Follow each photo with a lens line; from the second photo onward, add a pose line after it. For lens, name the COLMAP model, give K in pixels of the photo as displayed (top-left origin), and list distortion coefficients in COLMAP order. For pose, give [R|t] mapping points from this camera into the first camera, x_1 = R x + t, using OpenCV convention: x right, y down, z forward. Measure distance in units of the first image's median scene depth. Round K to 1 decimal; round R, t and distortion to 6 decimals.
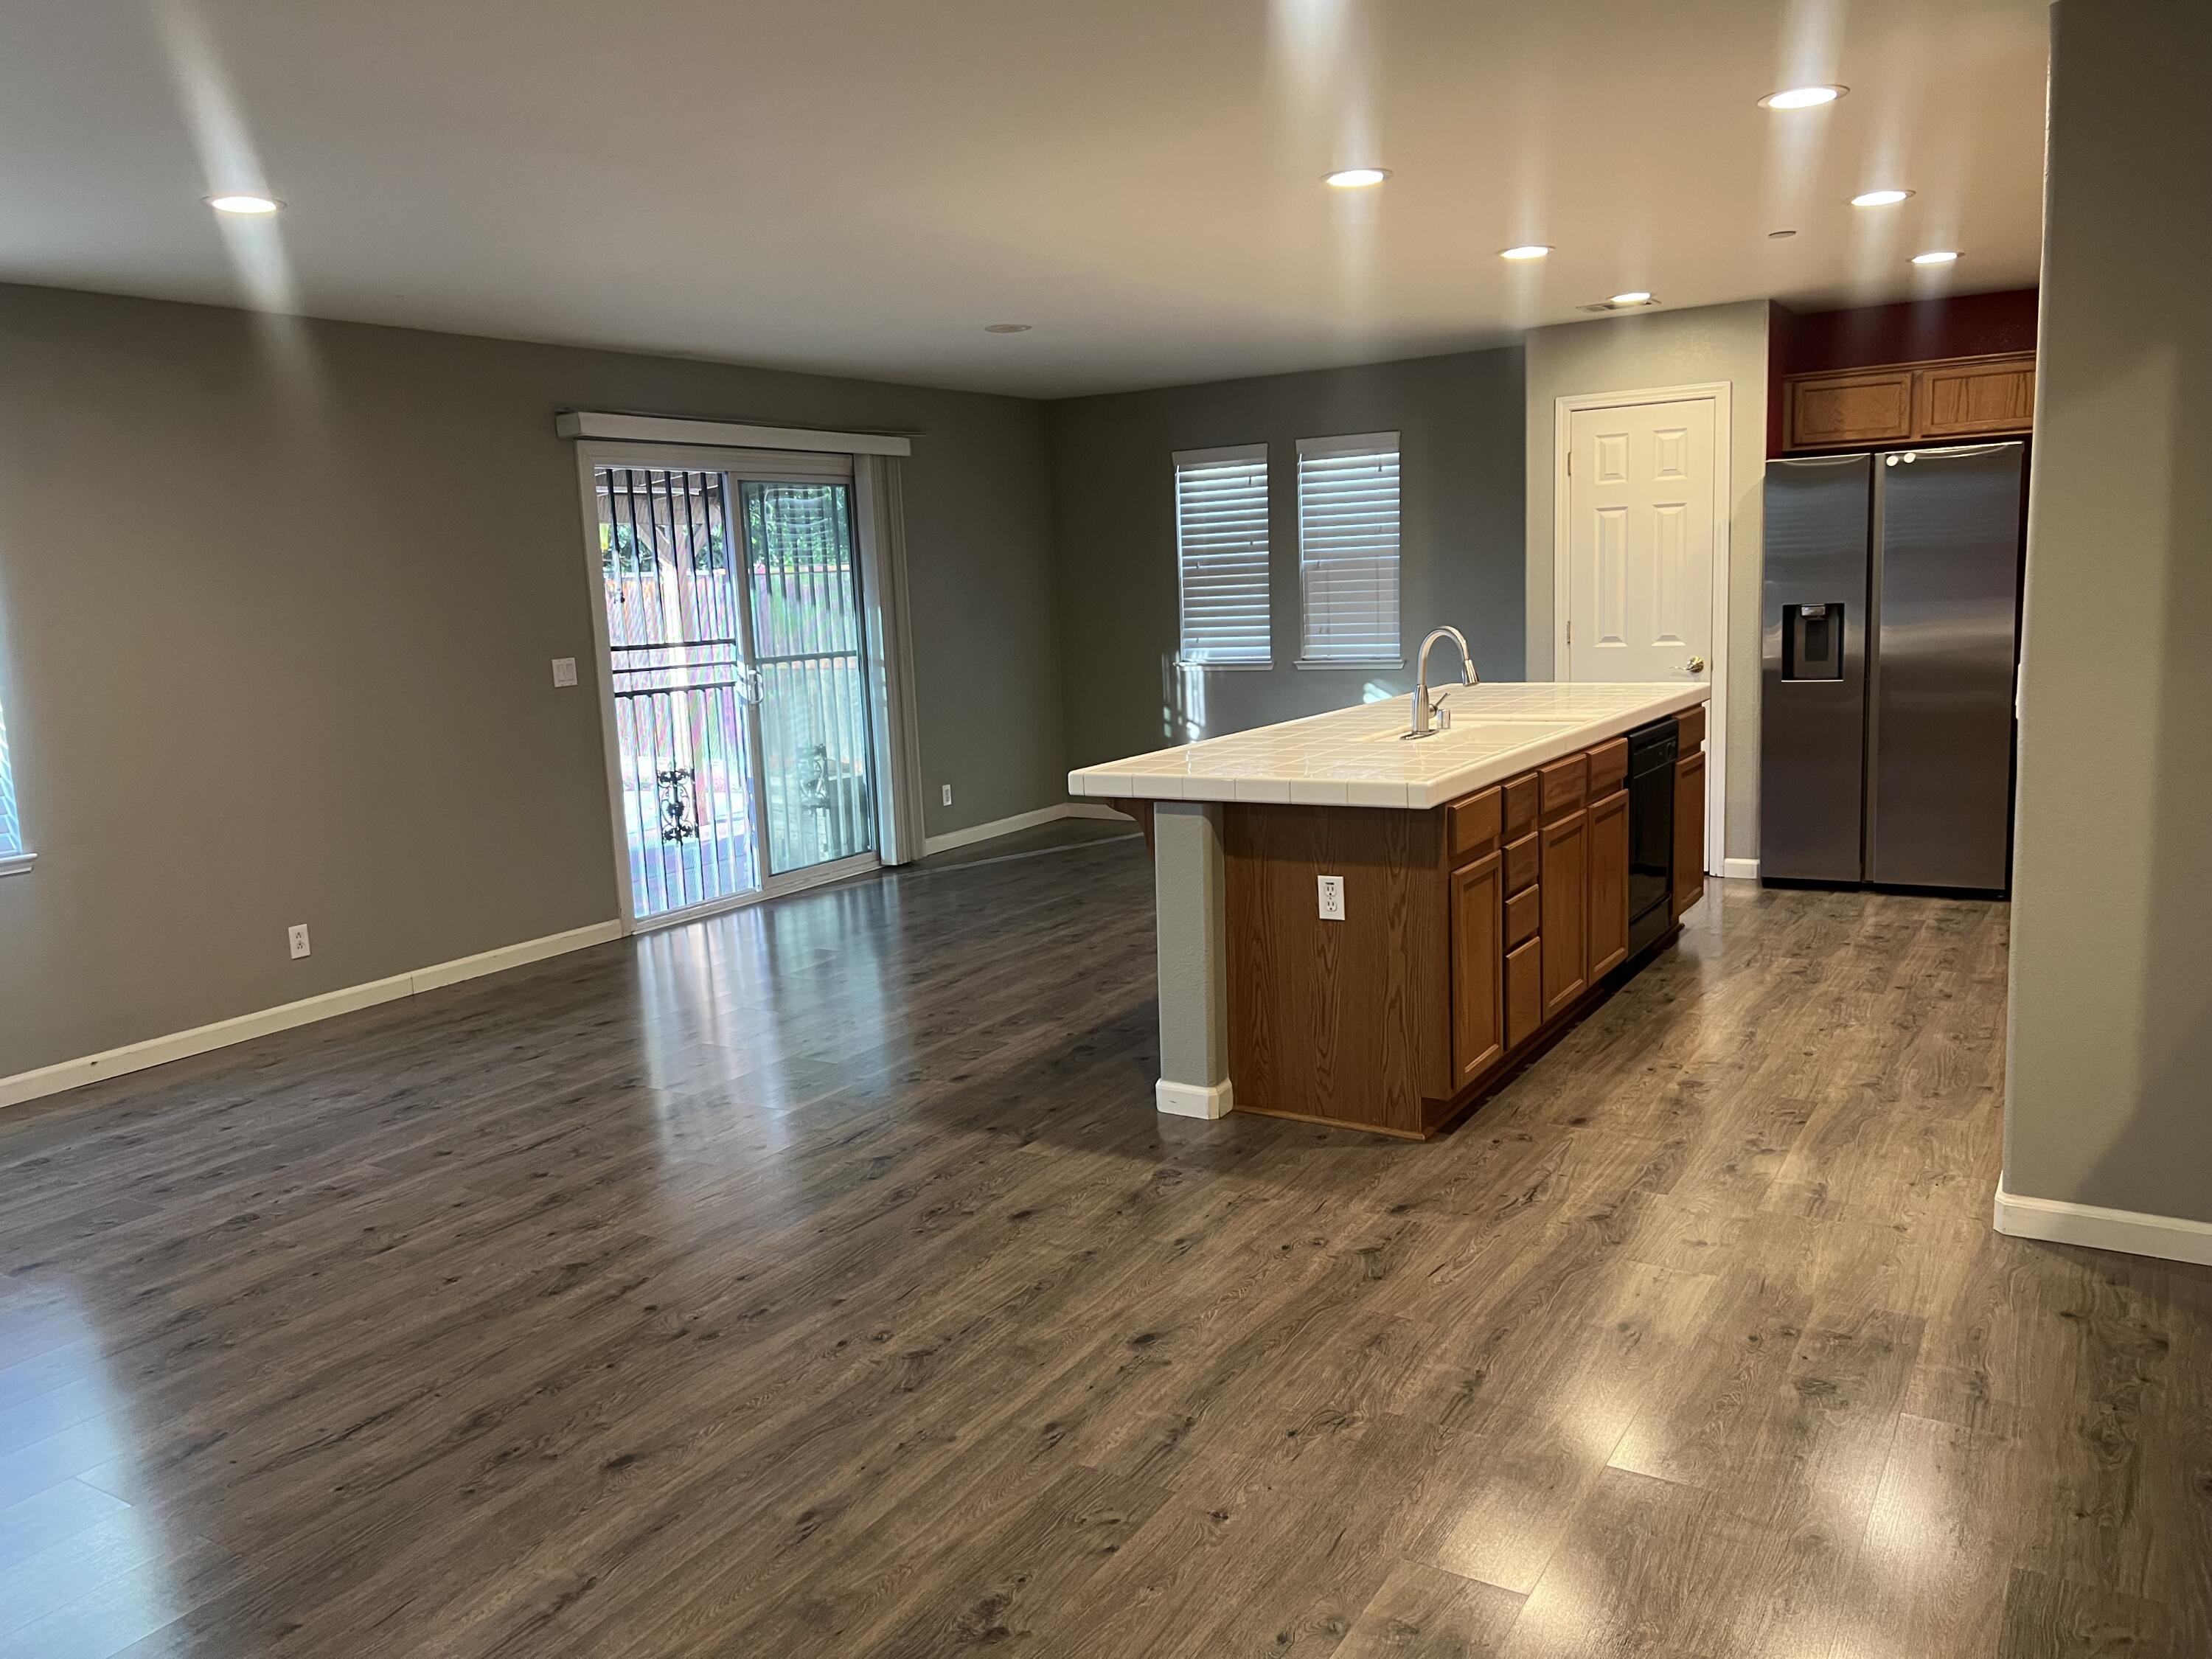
lens RADIAL K [[1673.0, 0, 1099.2], [0, 1673.0, 822.4], [0, 0, 1]] dist [0.076281, -0.100615]
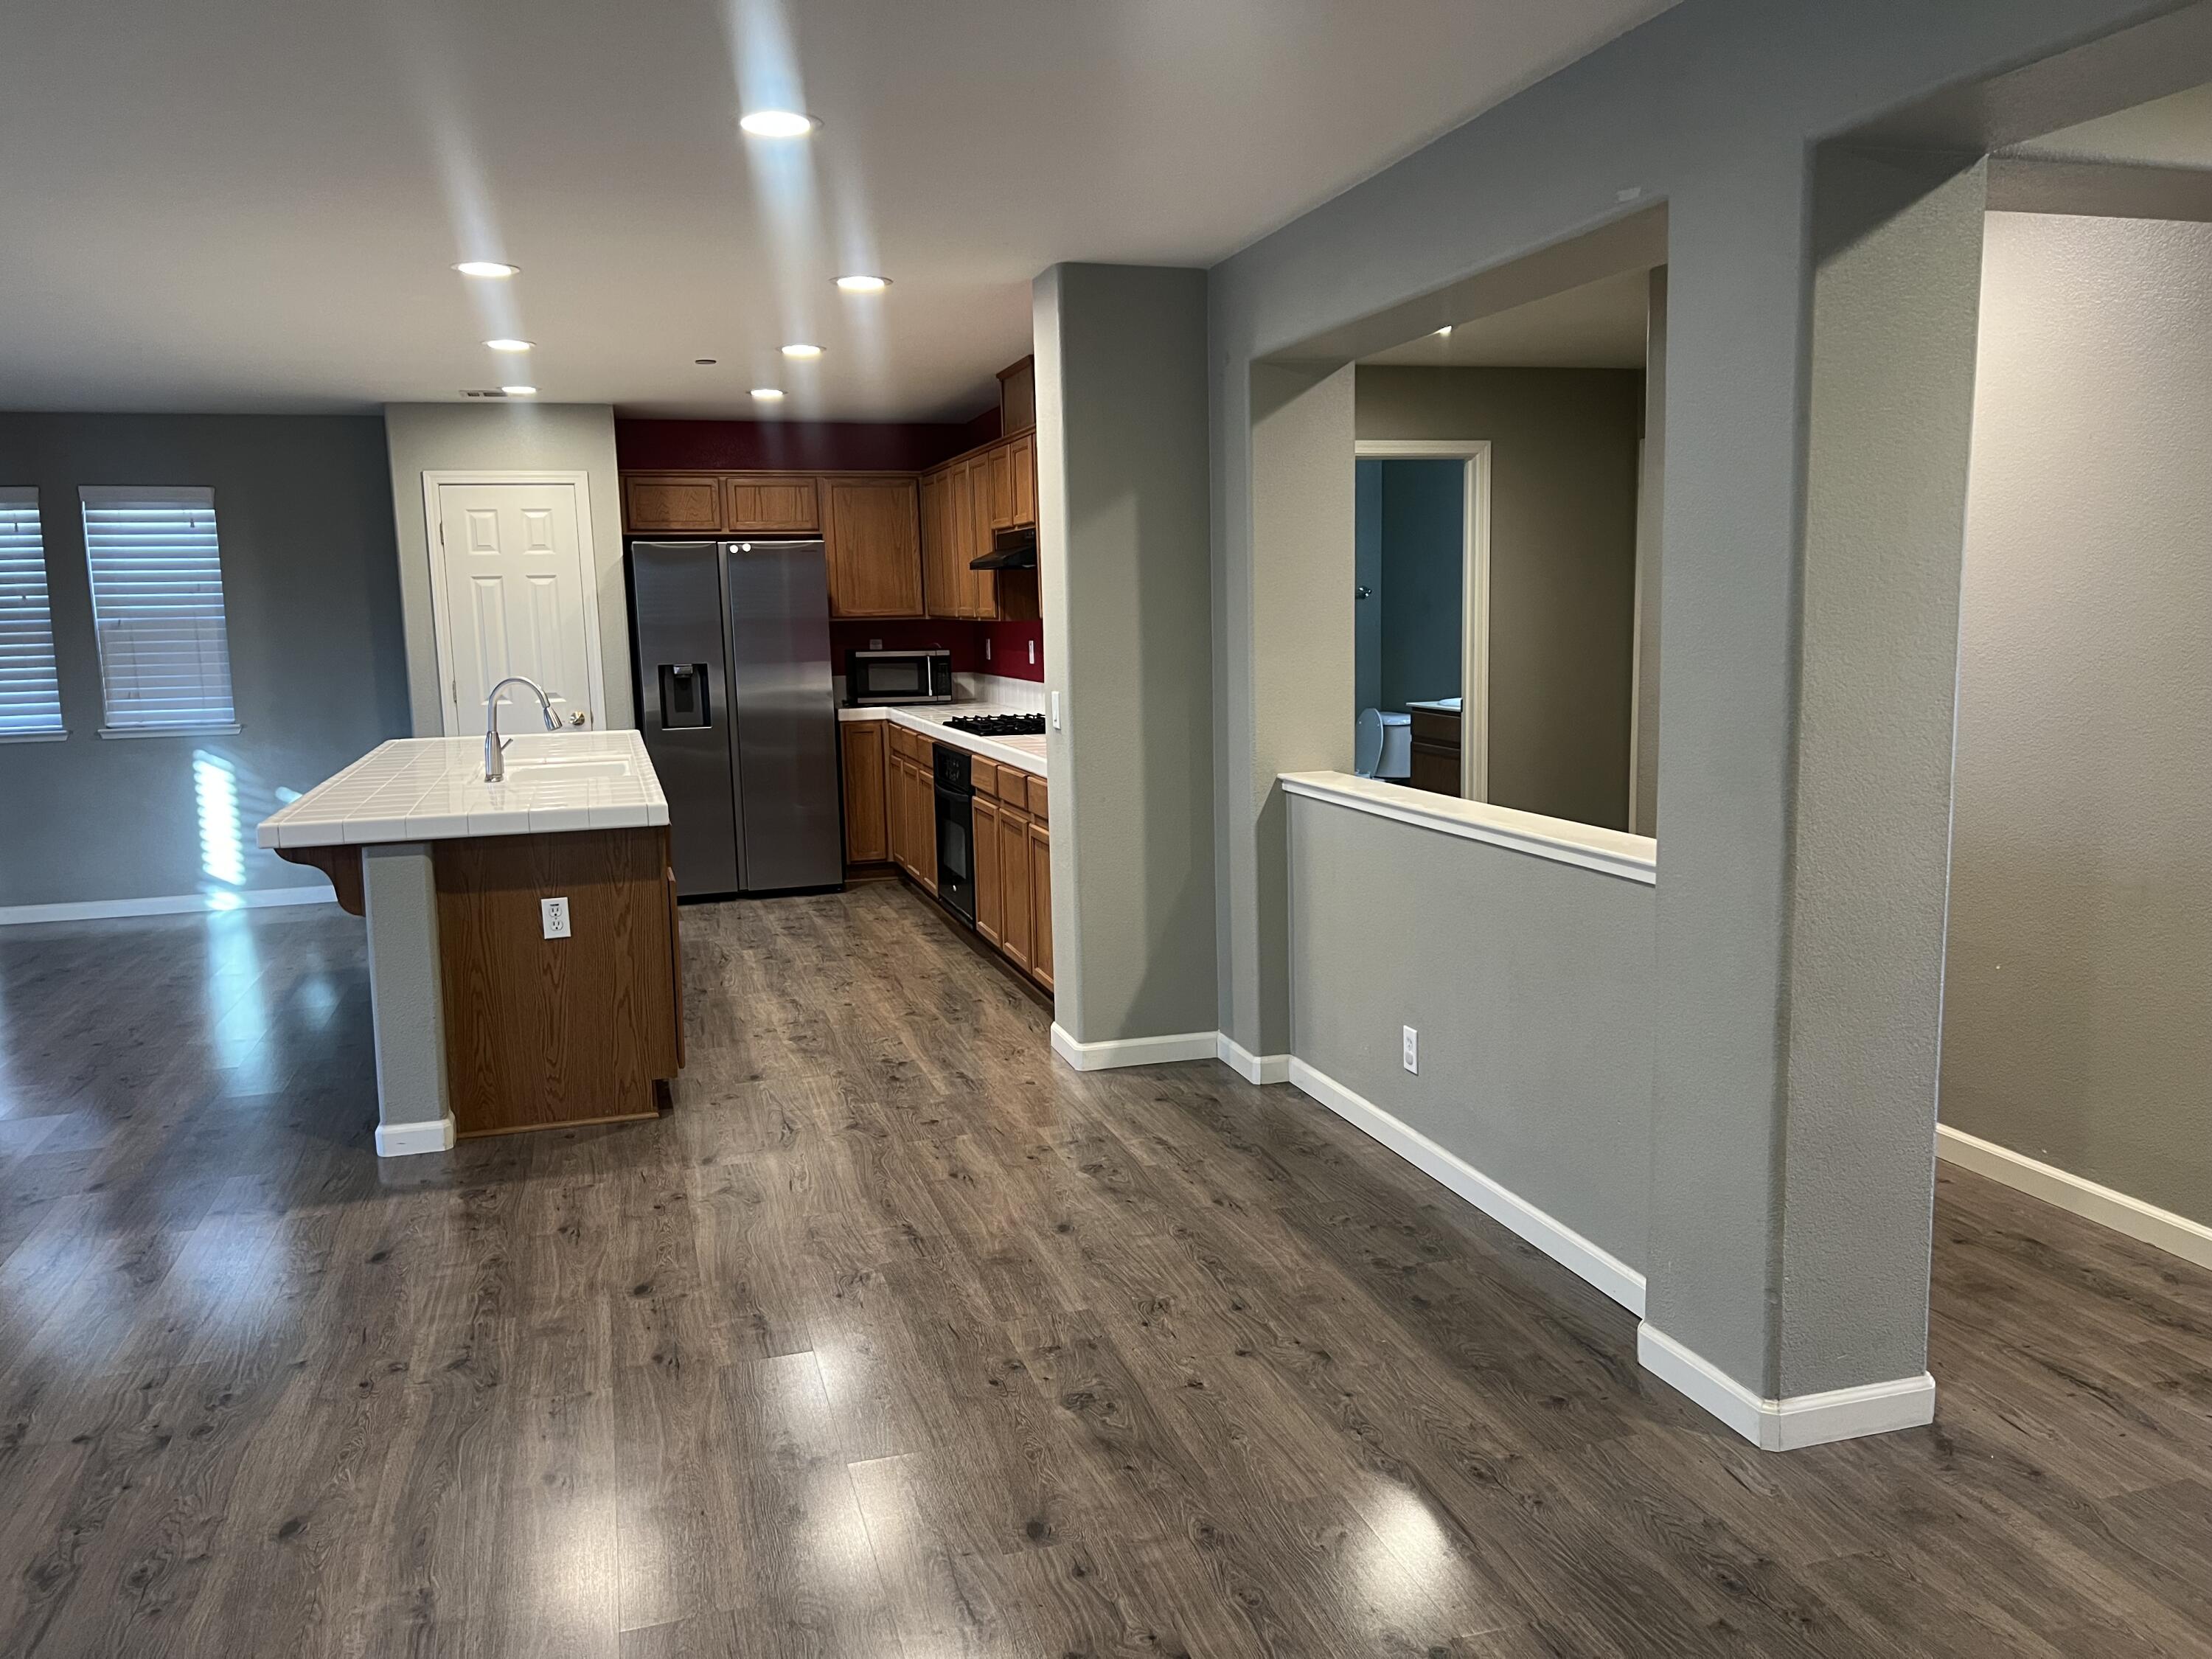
lens RADIAL K [[1666.9, 0, 1118.1], [0, 1666.9, 836.2], [0, 0, 1]] dist [0.068246, -0.079012]
pose [[0.653359, -0.079016, 0.752913, -0.439732], [0.107570, 0.994137, 0.010985, 0.019095], [-0.749367, 0.073814, 0.658028, -0.004758]]
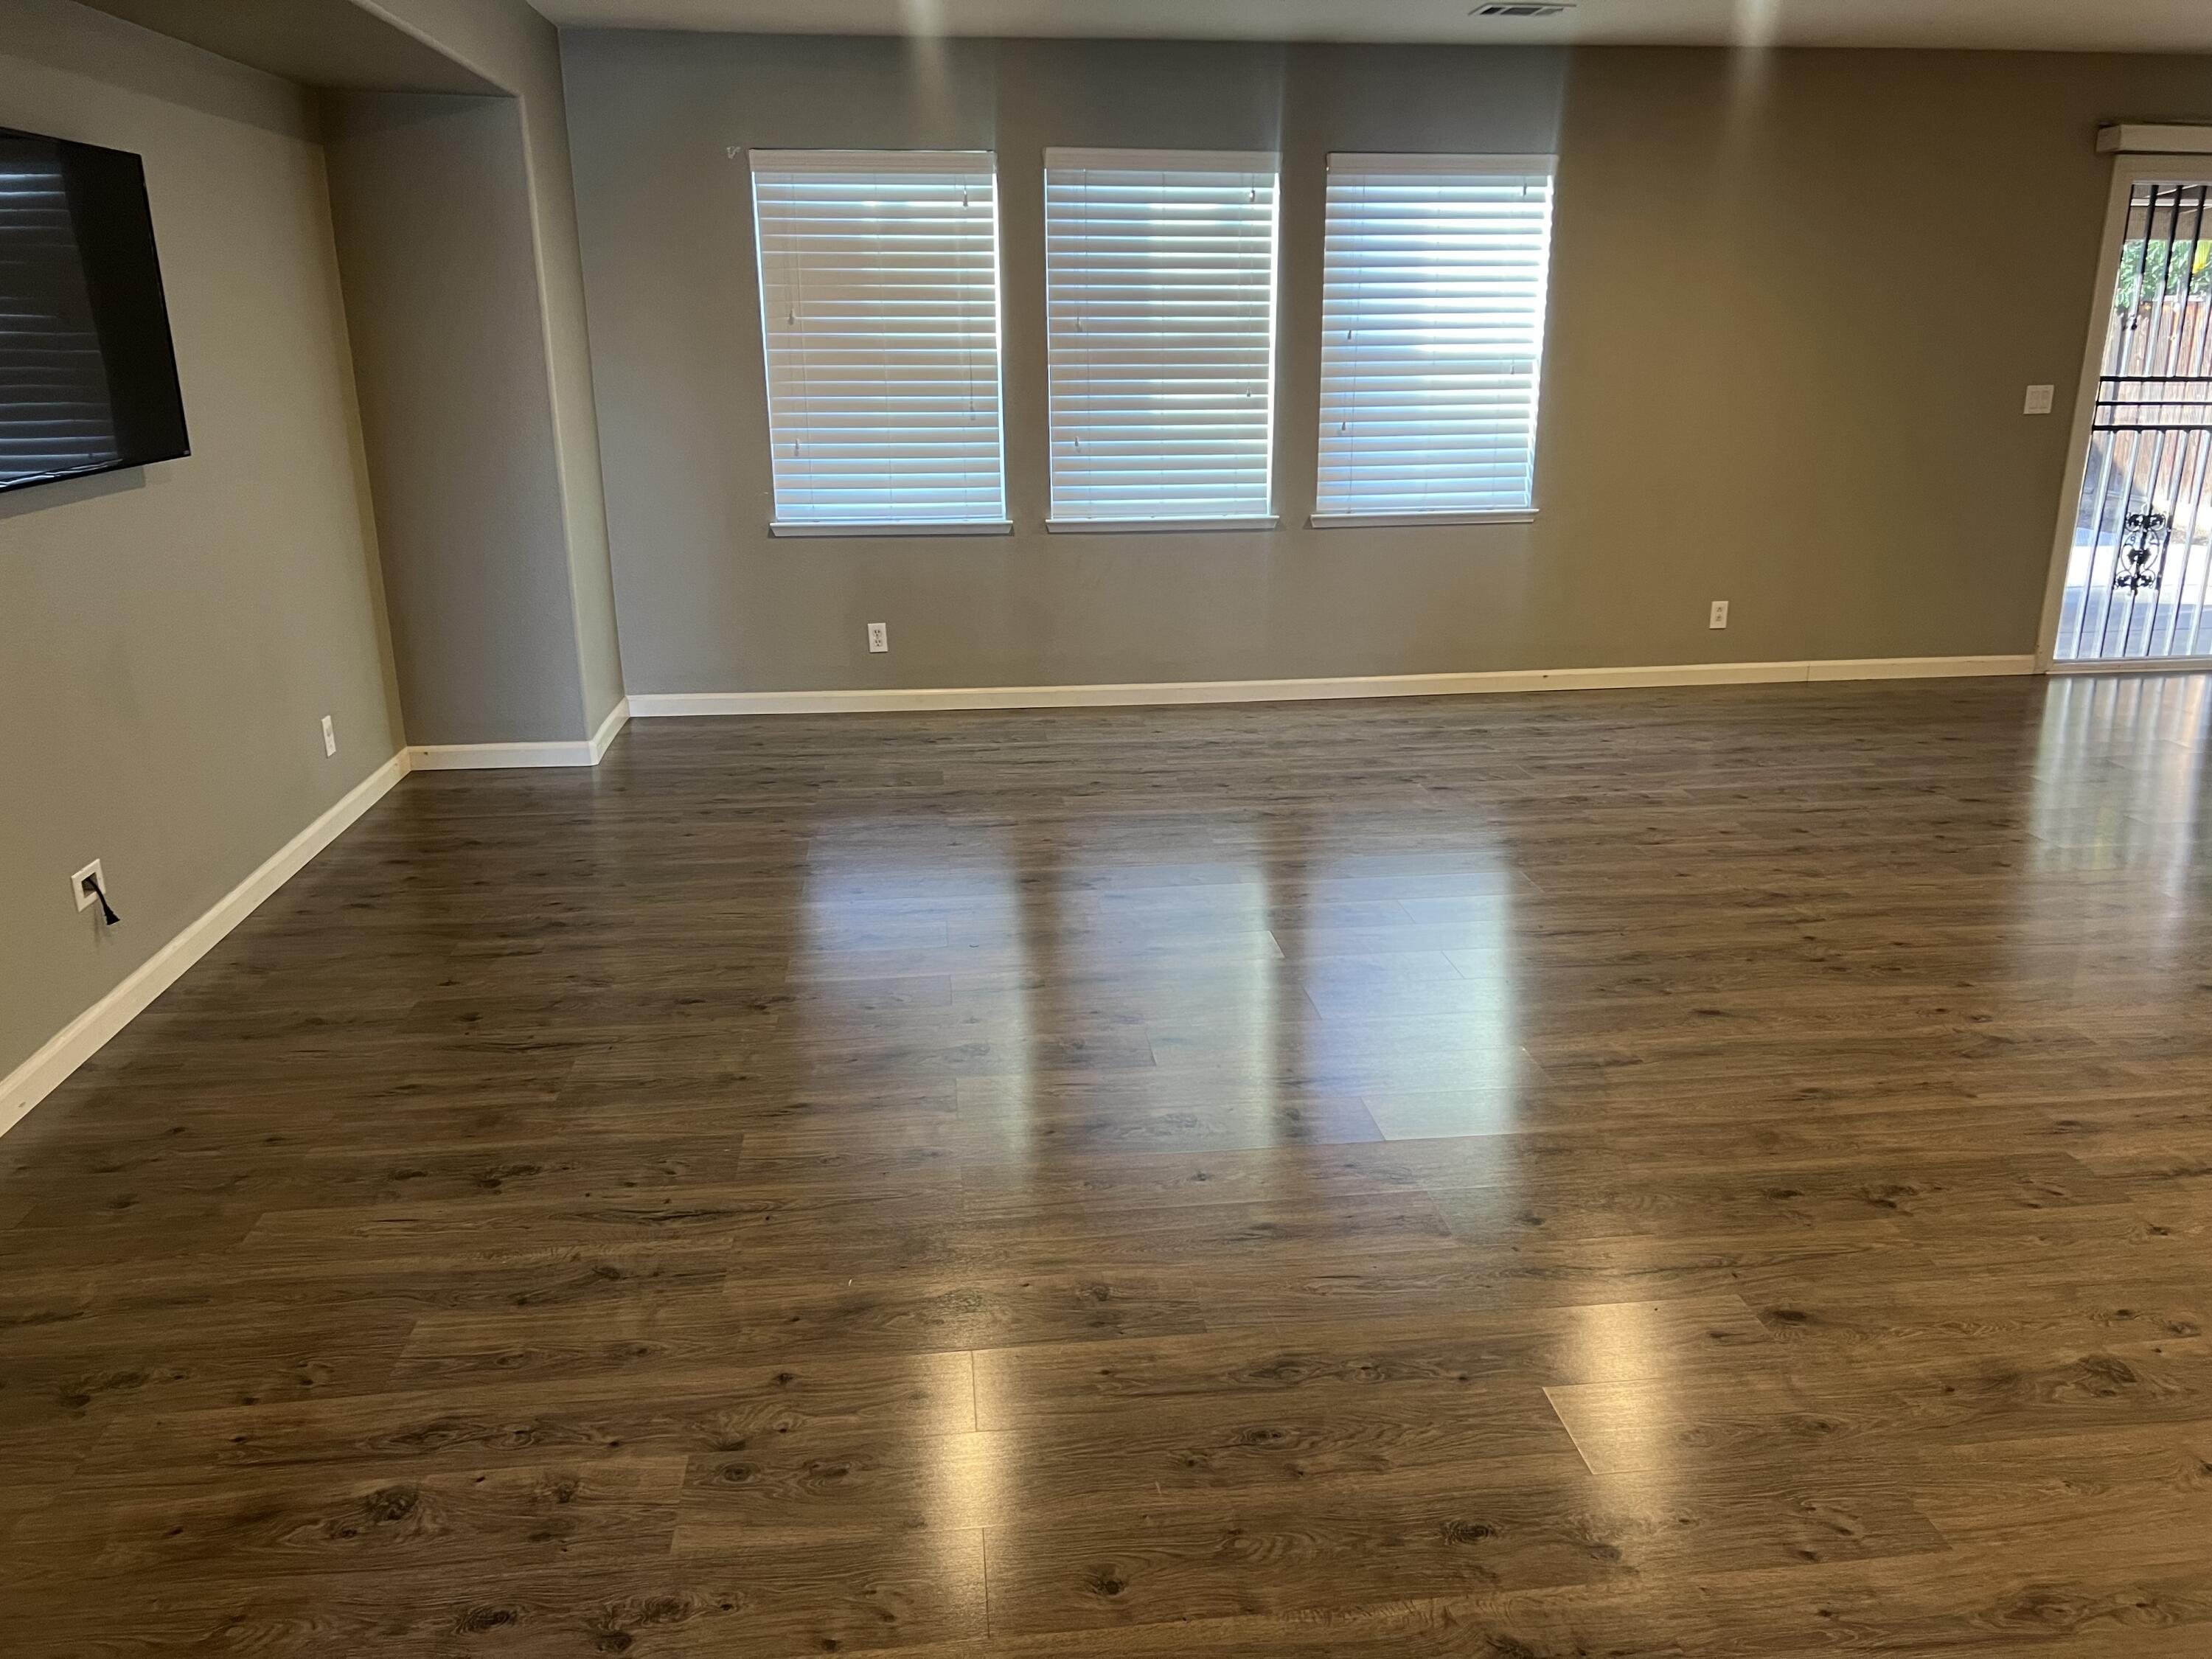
lens RADIAL K [[1666.9, 0, 1118.1], [0, 1666.9, 836.2], [0, 0, 1]] dist [0.068246, -0.079012]
pose [[0.625446, 0.268852, -0.732486, 0.228258], [-0.141240, 0.962265, 0.232590, 0.006630], [0.767377, -0.042016, 0.639818, -0.114558]]
